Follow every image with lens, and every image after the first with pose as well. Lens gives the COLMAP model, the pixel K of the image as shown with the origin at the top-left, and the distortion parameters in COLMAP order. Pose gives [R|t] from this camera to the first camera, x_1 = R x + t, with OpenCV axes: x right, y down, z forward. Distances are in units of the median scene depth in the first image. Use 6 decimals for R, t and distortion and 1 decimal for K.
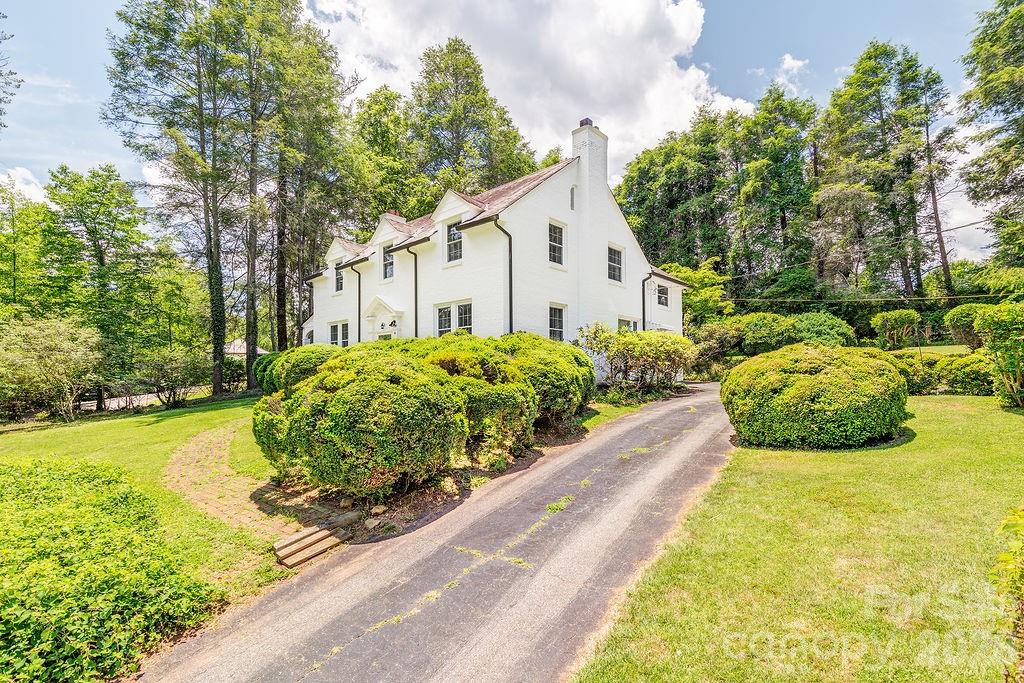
lens RADIAL K [[474.4, 0, 511.1], [0, 474.4, 341.3], [0, 0, 1]] dist [-0.000850, -0.002201]
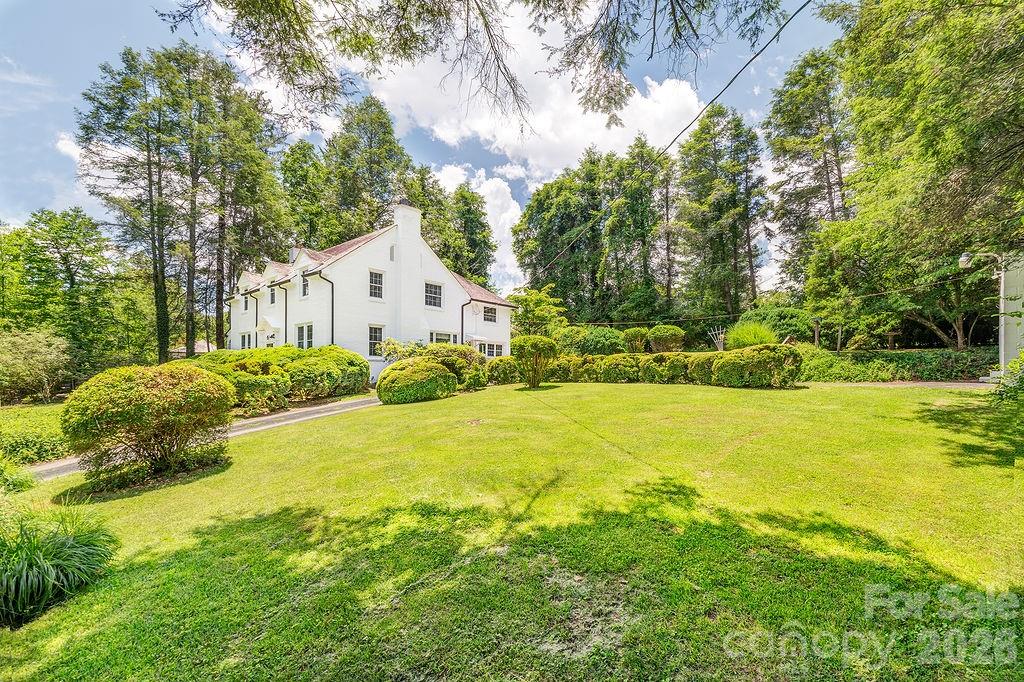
lens RADIAL K [[474.4, 0, 512.2], [0, 474.4, 344.9], [0, 0, 1]] dist [-0.000850, -0.002201]
pose [[0.999737, 0.004401, 0.022502, 0.310459], [-0.004620, 0.999942, 0.009699, -0.019791], [-0.022458, -0.009801, 0.999700, -0.322069]]
